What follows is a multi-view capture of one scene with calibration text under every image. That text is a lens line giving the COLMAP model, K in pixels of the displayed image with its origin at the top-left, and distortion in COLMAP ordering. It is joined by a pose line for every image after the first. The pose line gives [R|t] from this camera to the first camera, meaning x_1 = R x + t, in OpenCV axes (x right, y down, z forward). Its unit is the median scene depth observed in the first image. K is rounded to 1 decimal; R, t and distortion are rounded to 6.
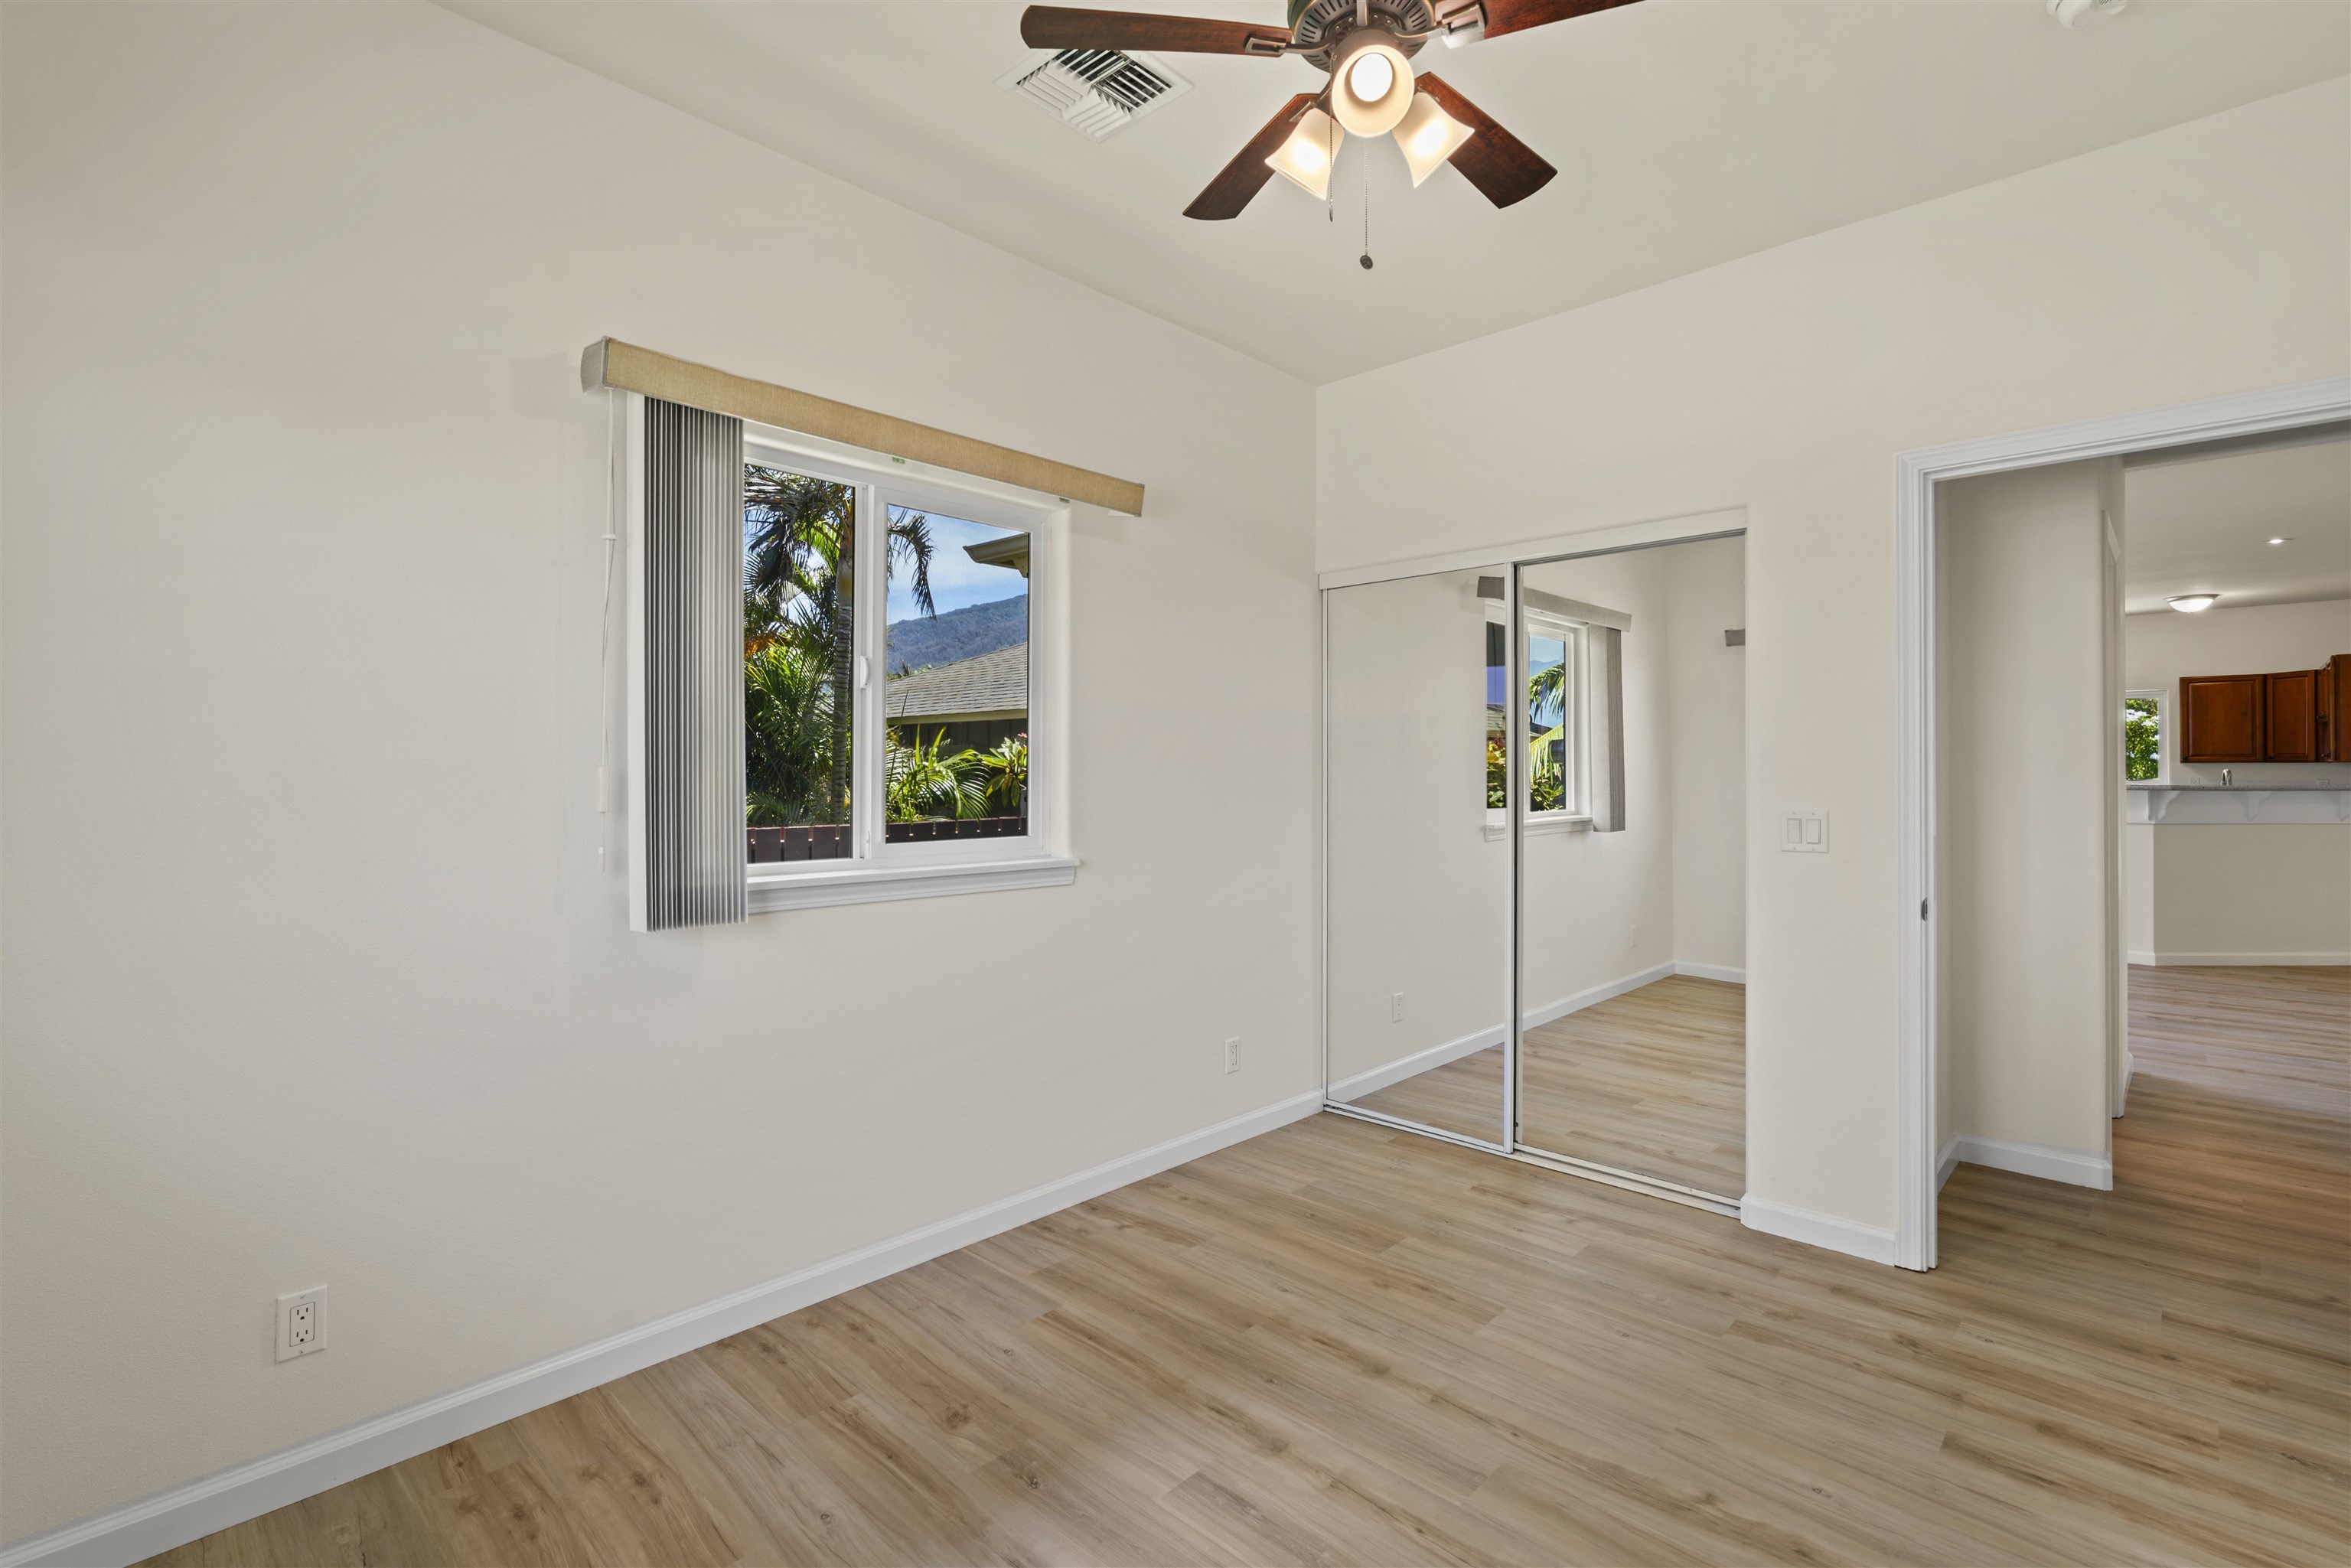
lens RADIAL K [[1071.8, 0, 1175.2], [0, 1071.8, 752.6], [0, 0, 1]] dist [0.002848, 0.000075]
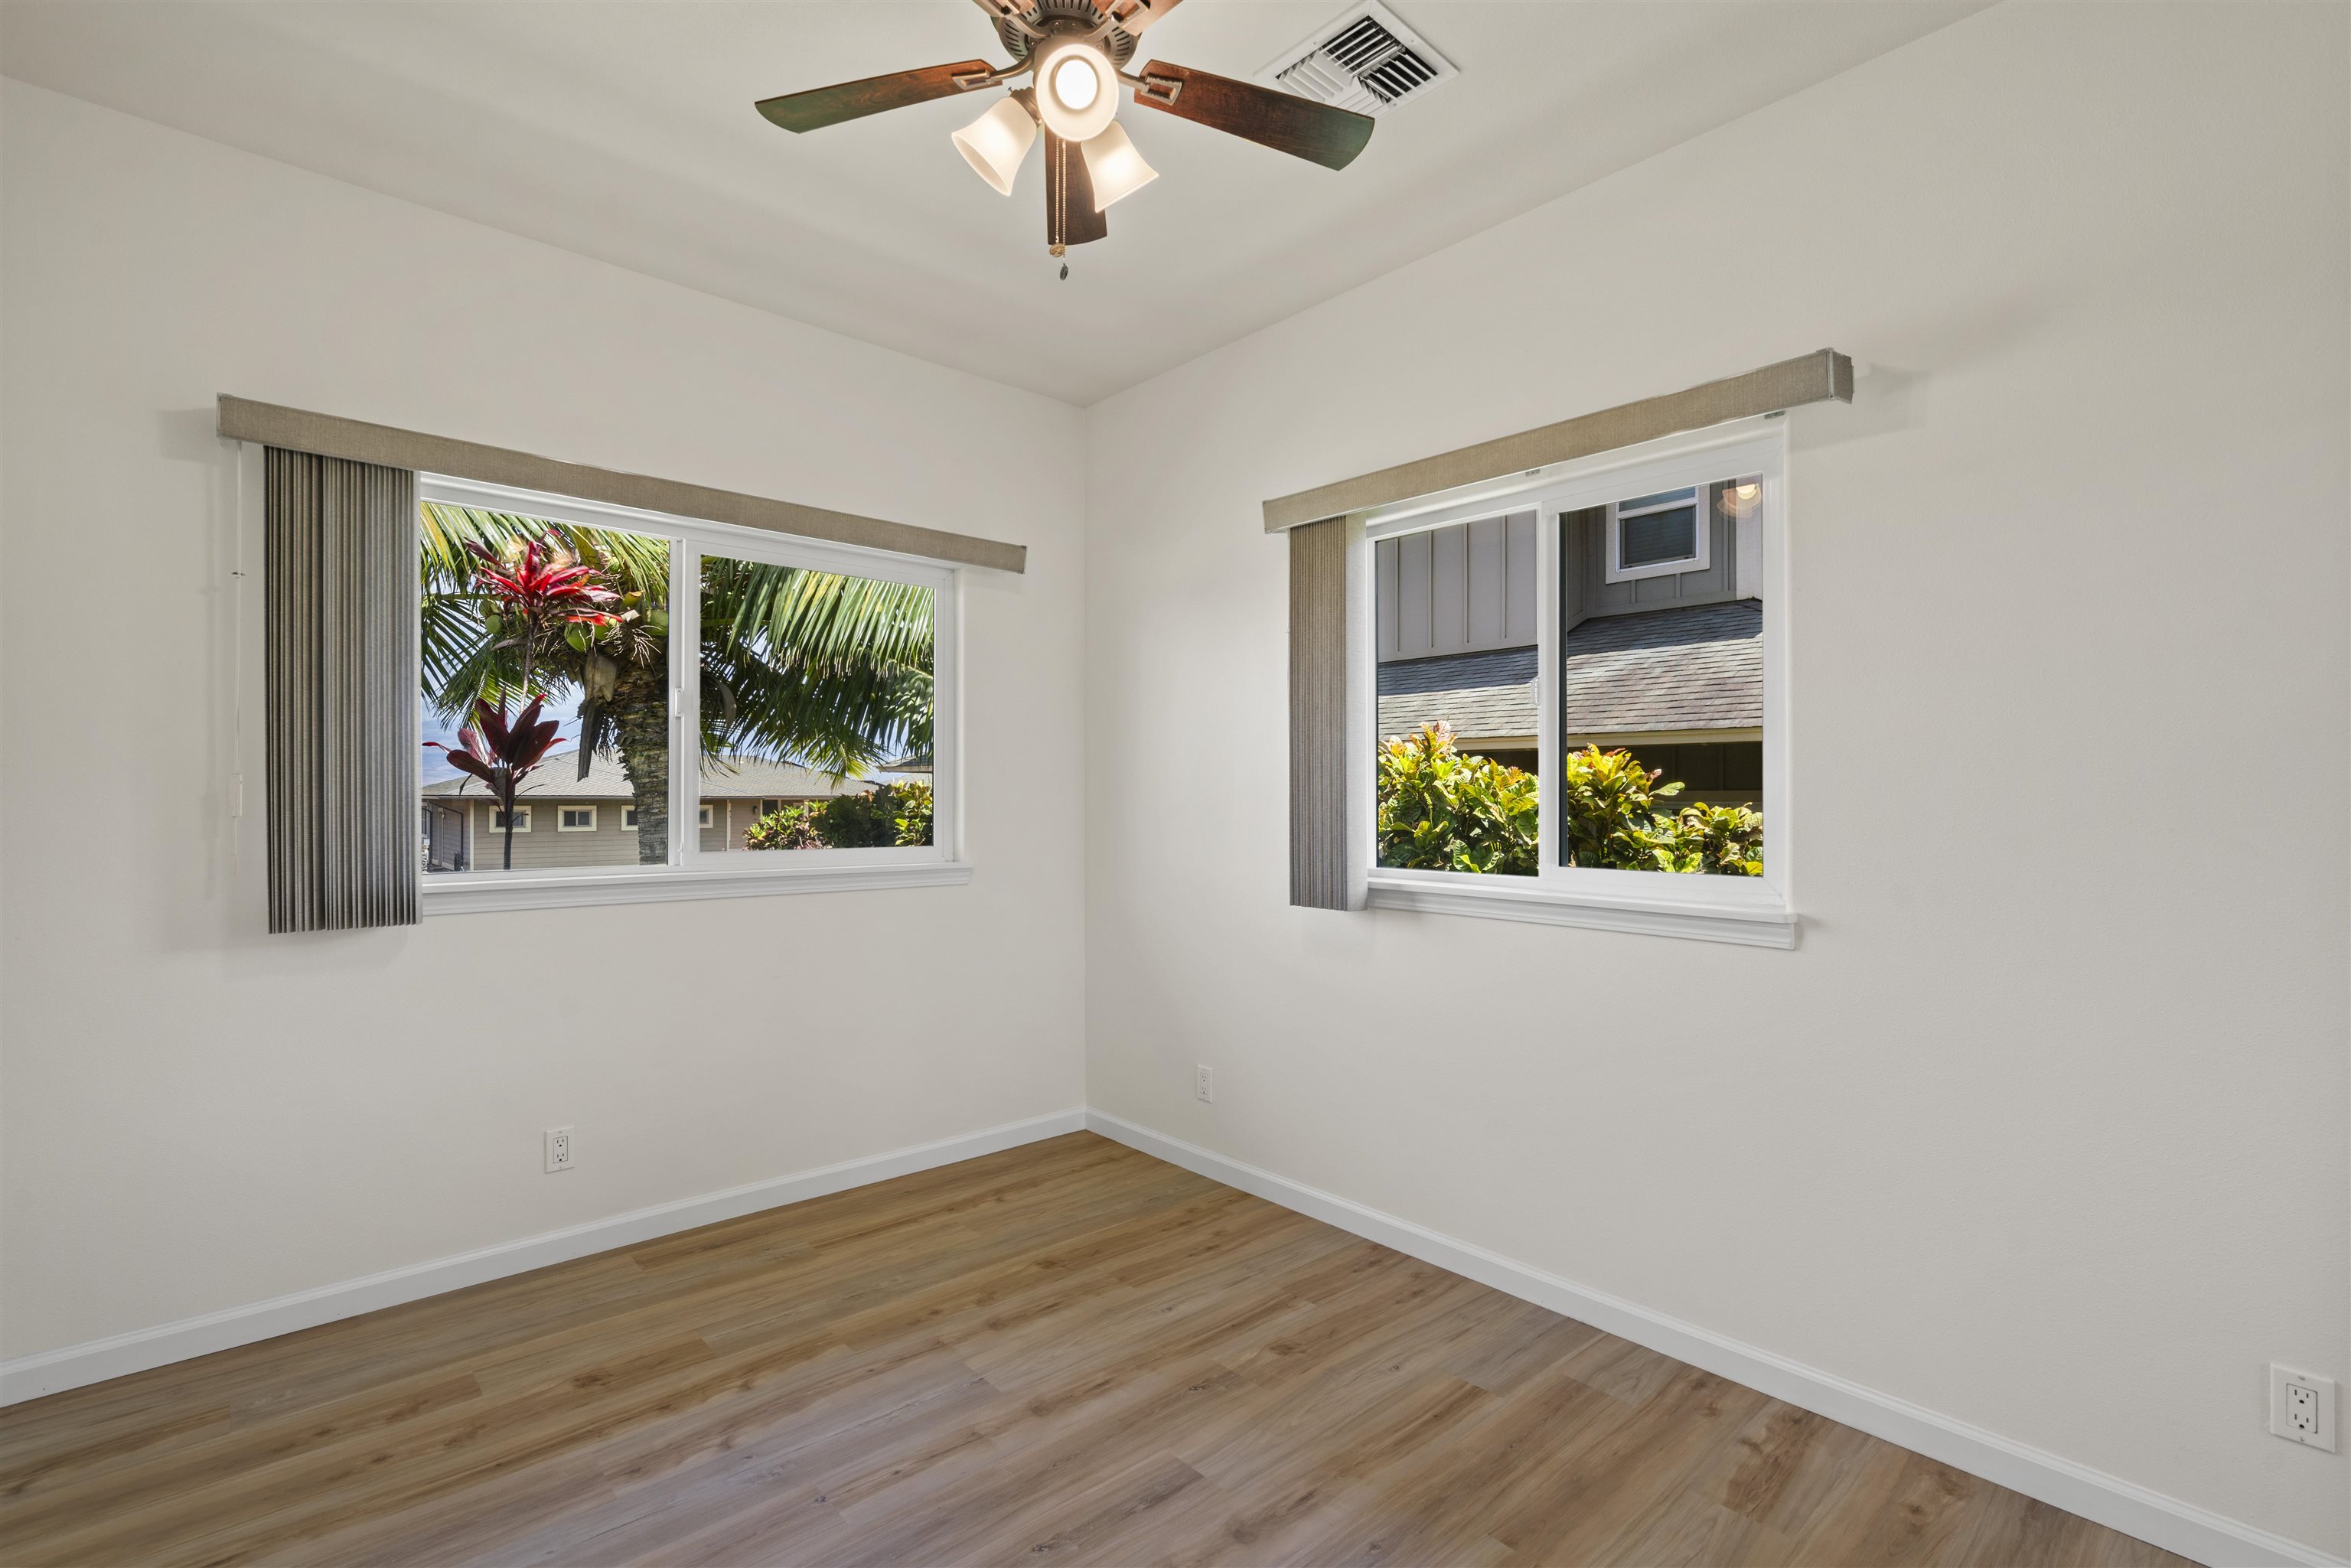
lens RADIAL K [[1051.3, 0, 1174.0], [0, 1051.3, 785.5], [0, 0, 1]] dist [-0.002634, 0.000644]
pose [[-0.056163, -0.002296, -0.998419, 0.841835], [0.014865, 0.999885, -0.003135, 0.005325], [0.998311, -0.015017, -0.056123, 0.843525]]
